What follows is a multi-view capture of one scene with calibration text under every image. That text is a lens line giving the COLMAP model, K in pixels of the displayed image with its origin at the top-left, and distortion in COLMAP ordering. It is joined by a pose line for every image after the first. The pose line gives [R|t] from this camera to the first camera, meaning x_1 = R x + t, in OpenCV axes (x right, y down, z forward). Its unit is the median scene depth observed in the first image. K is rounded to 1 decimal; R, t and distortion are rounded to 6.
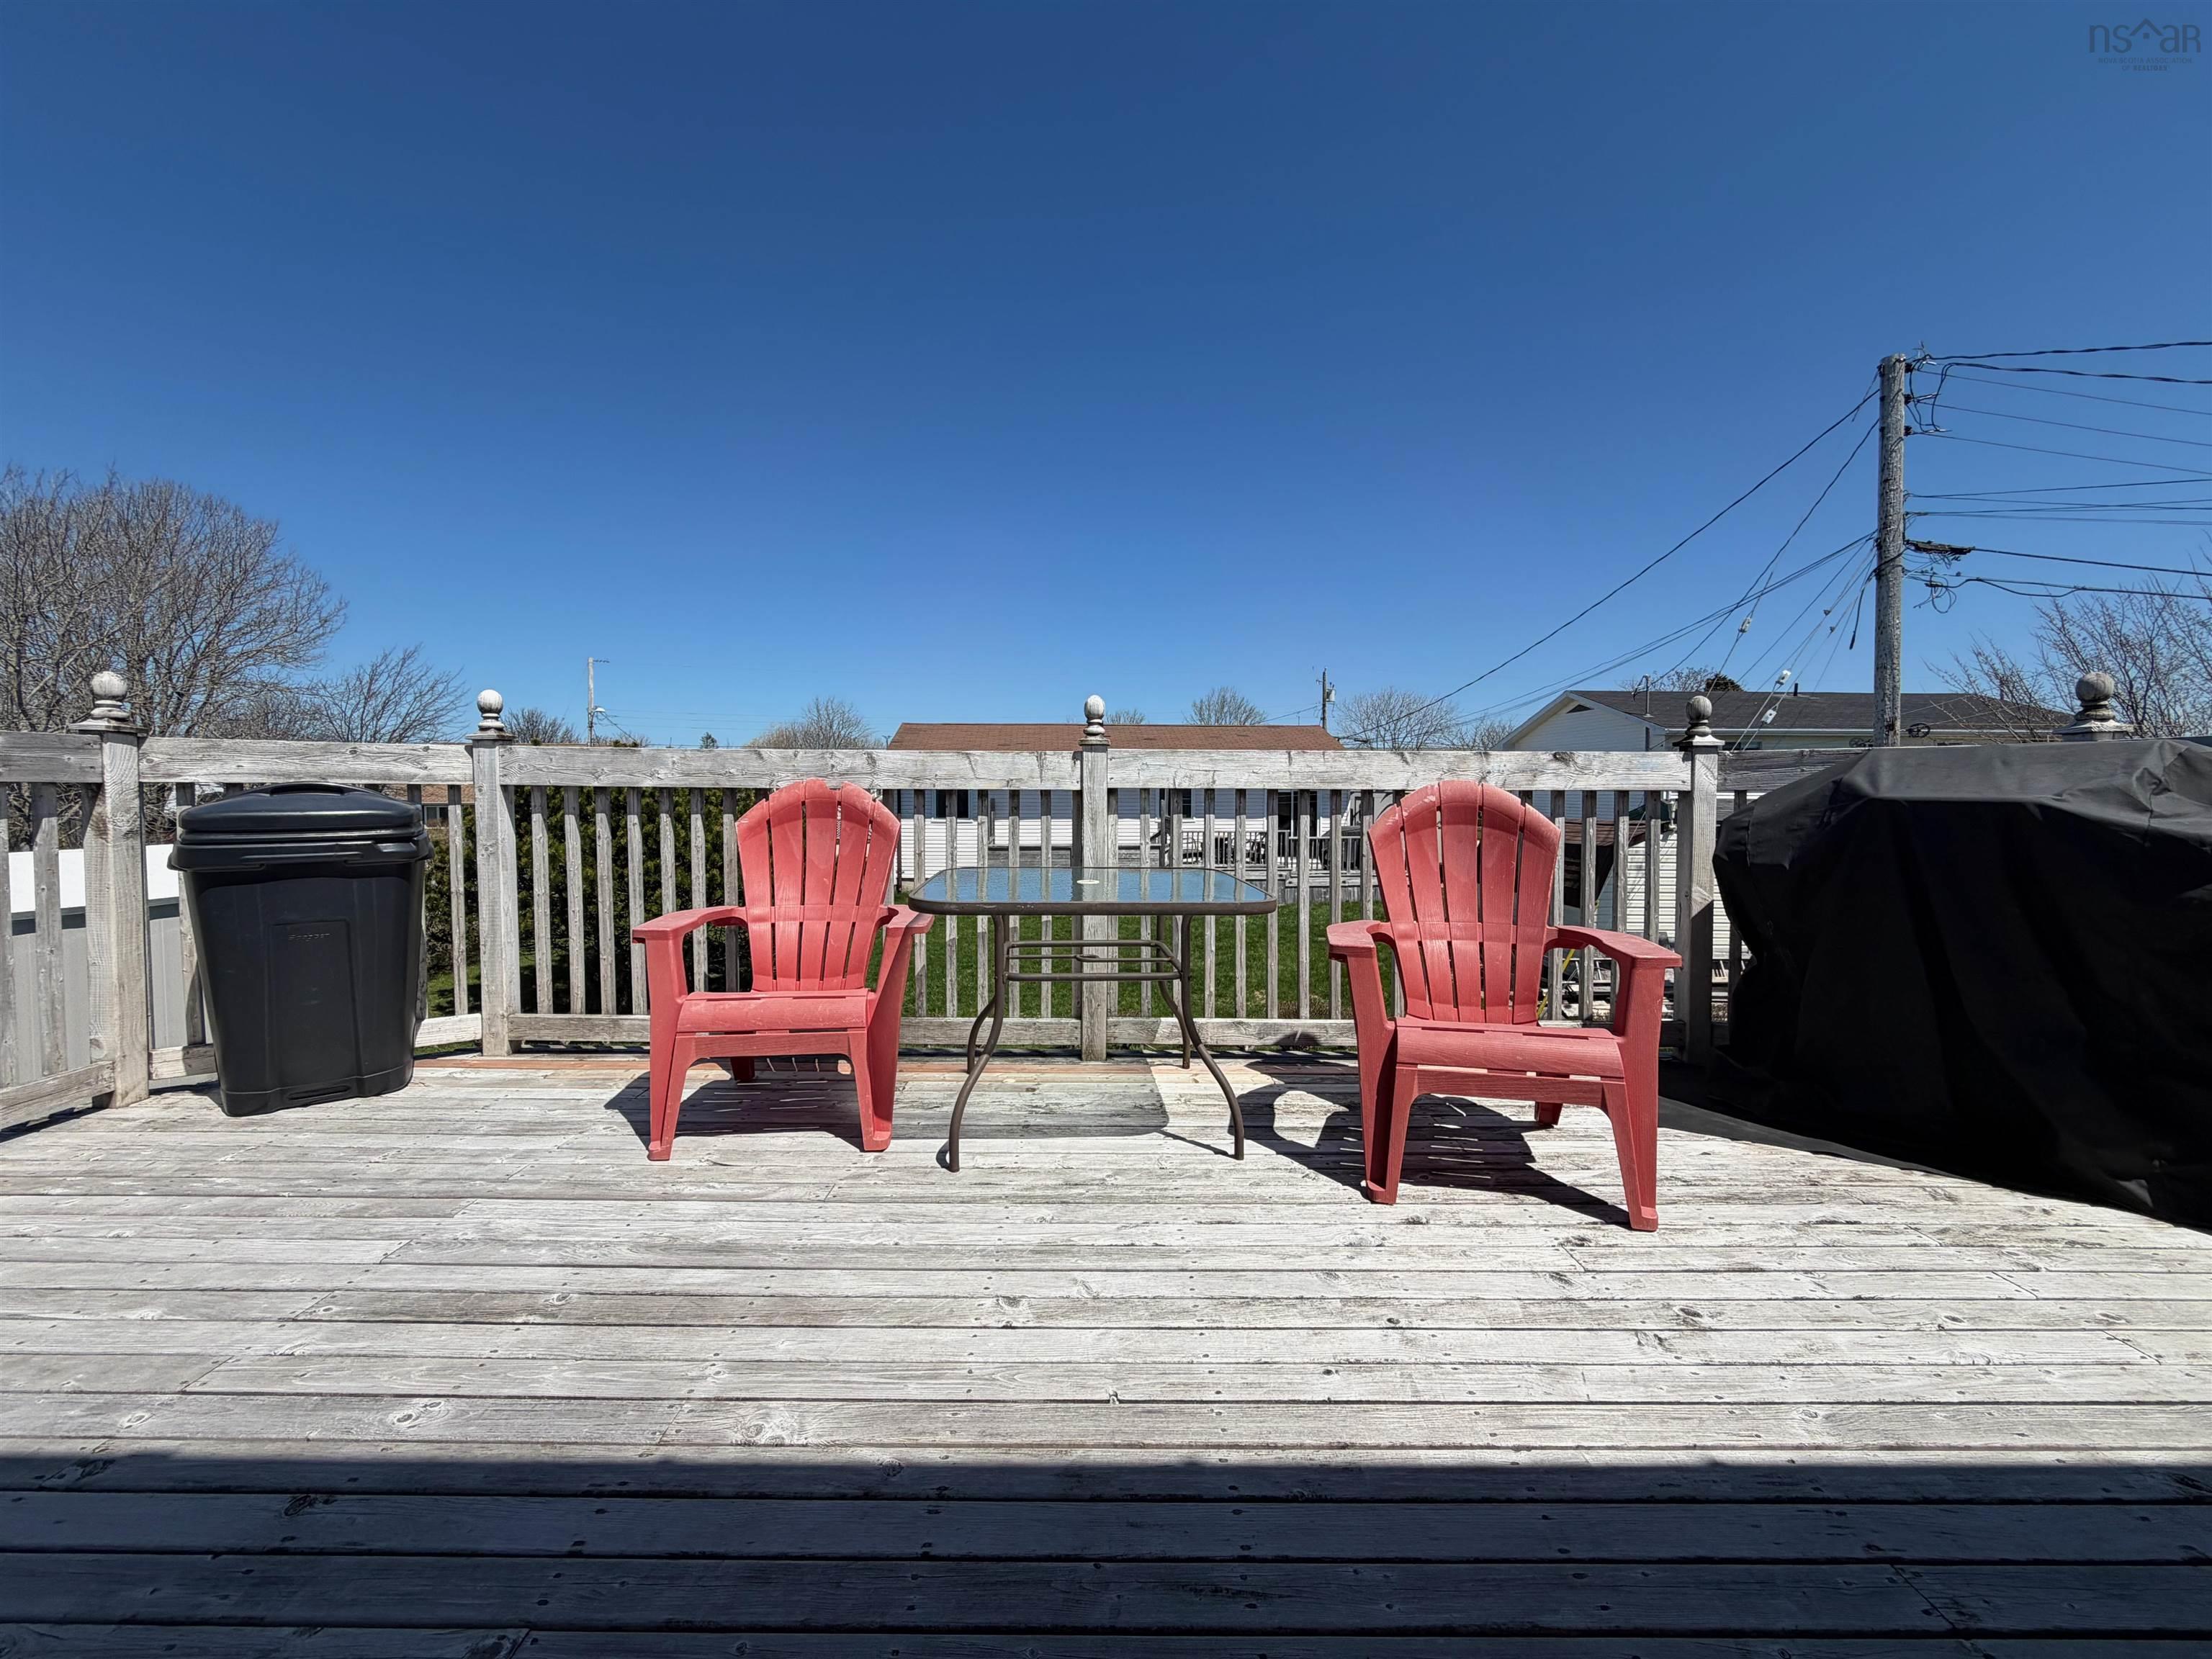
lens RADIAL K [[888.8, 0, 1107.0], [0, 888.8, 834.6], [0, 0, 1]] dist [-0.002137, -0.000173]
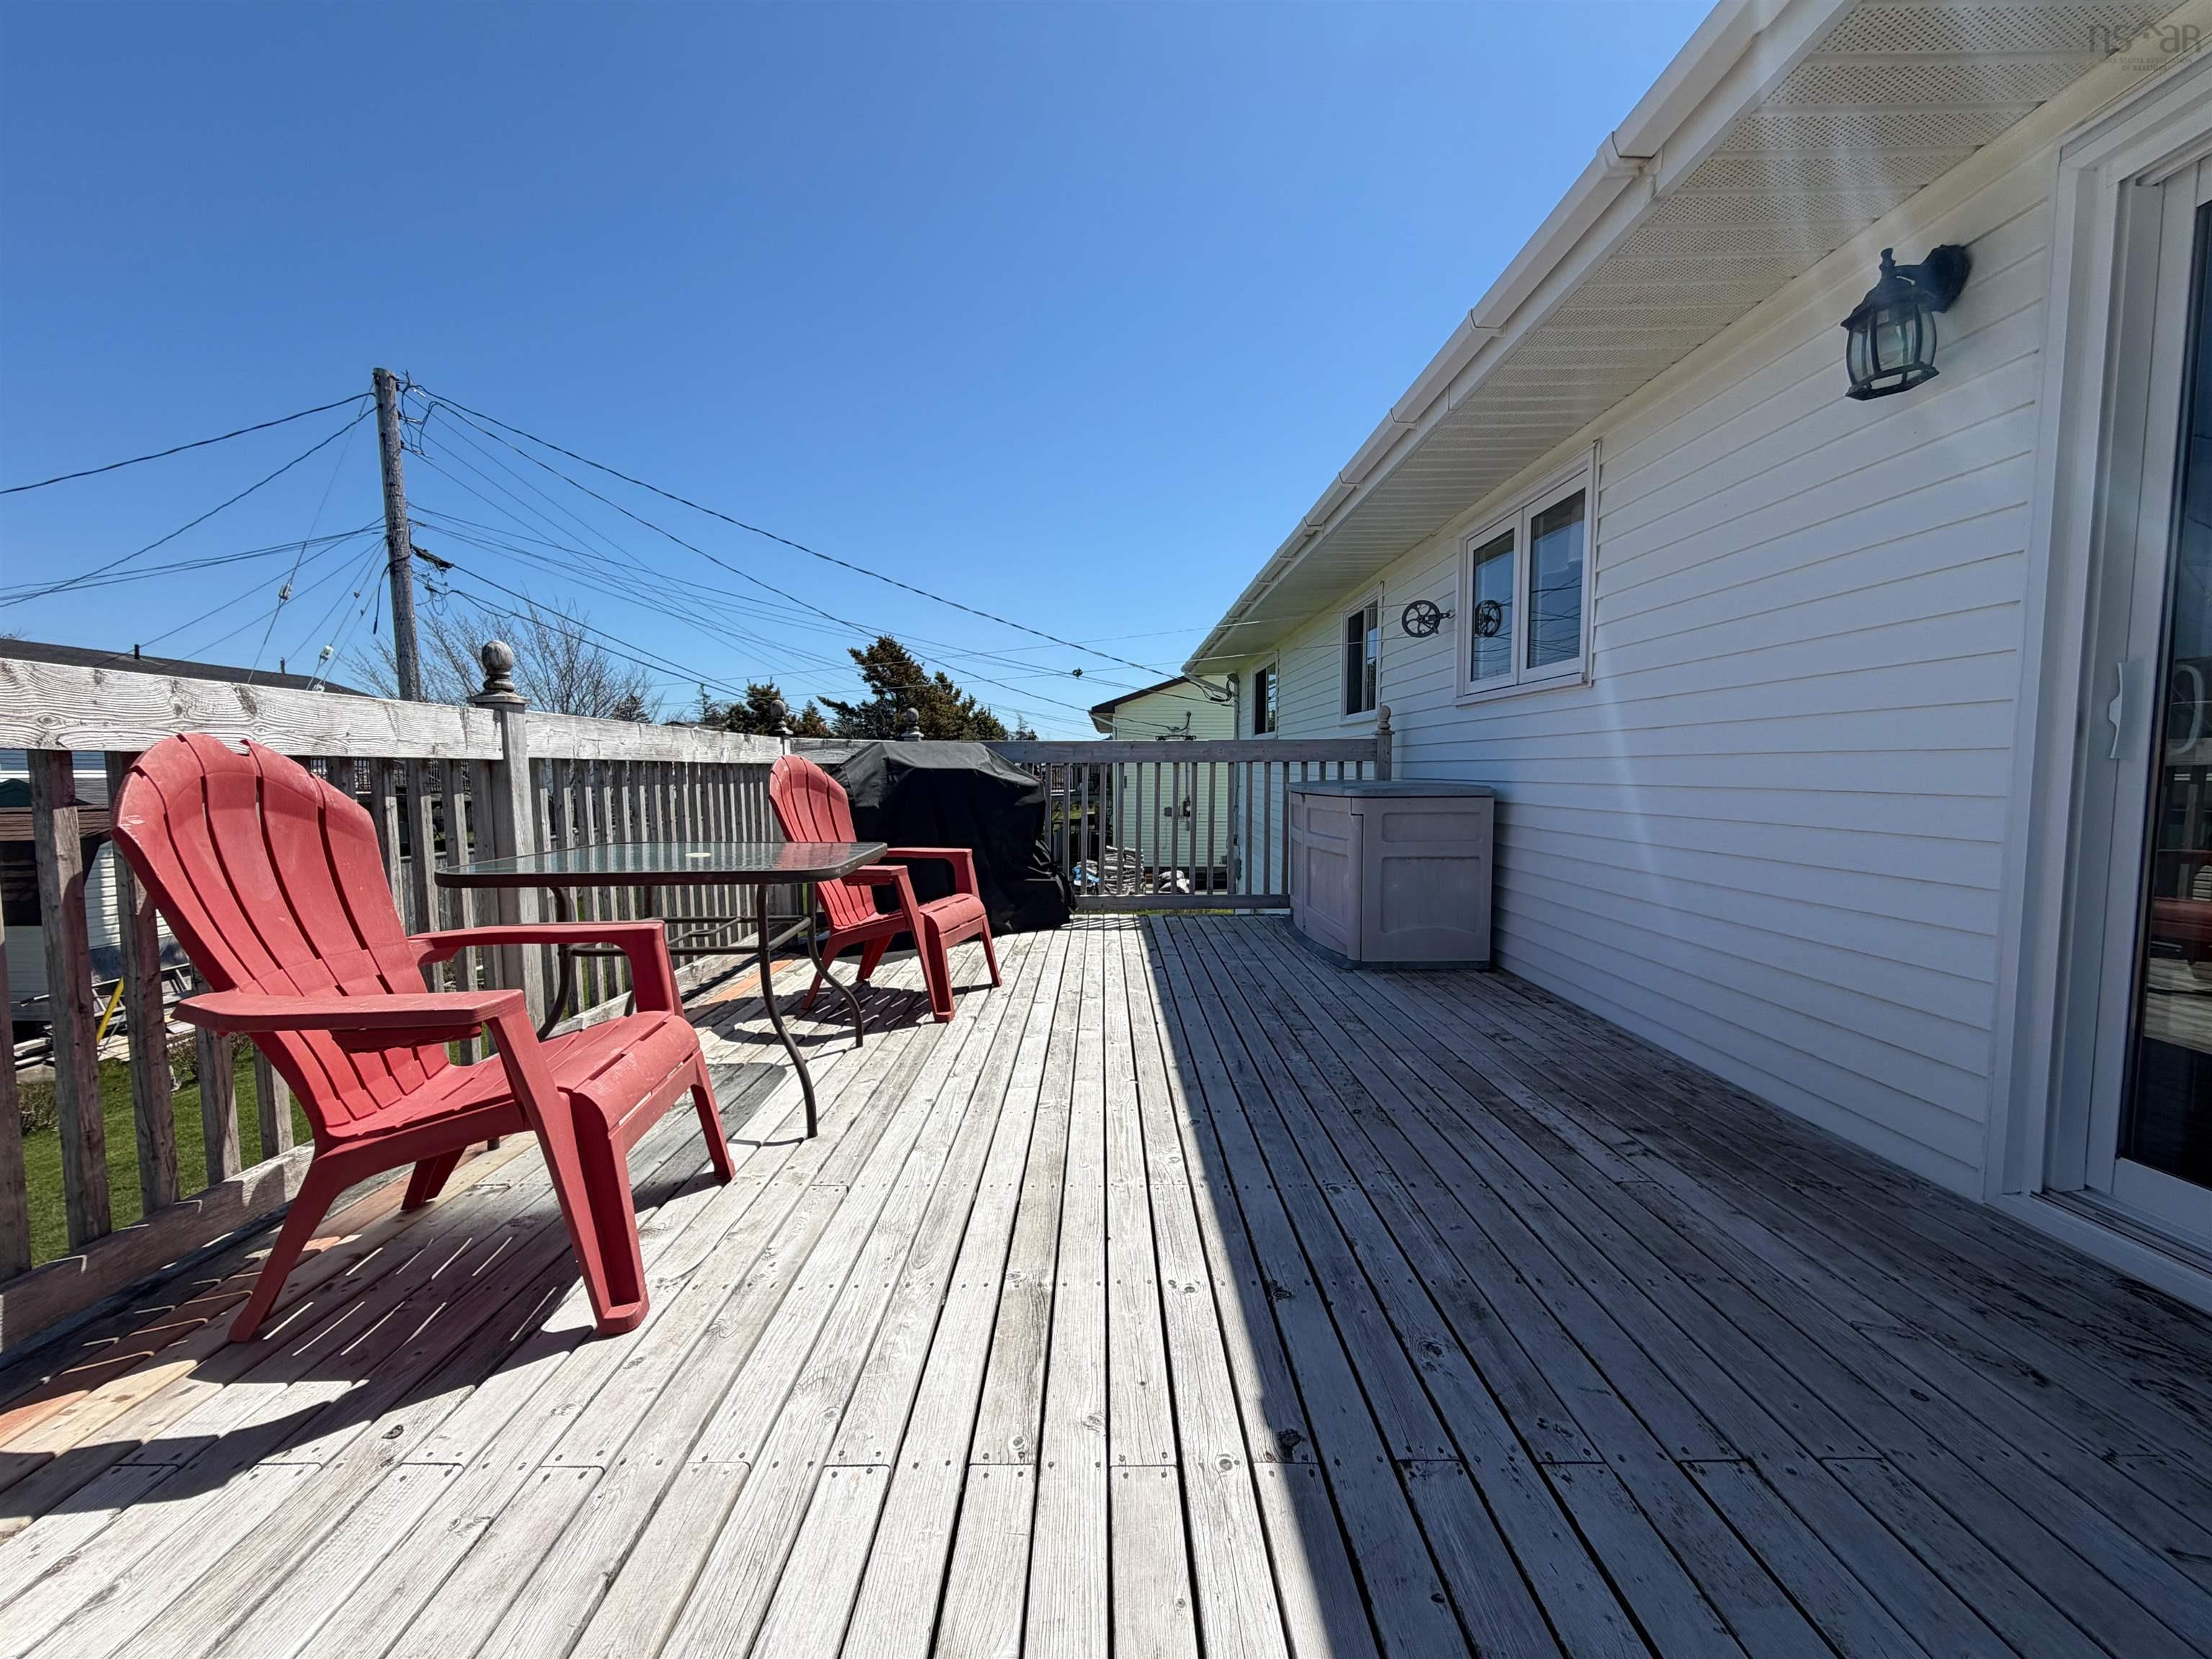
lens RADIAL K [[888.8, 0, 1108.4], [0, 888.8, 831.5], [0, 0, 1]] dist [-0.002137, -0.000173]
pose [[-0.015207, -0.070970, 0.997362, -0.839231], [0.050408, 0.996155, 0.071653, -0.016092], [-0.998613, 0.051364, -0.011571, 0.475471]]
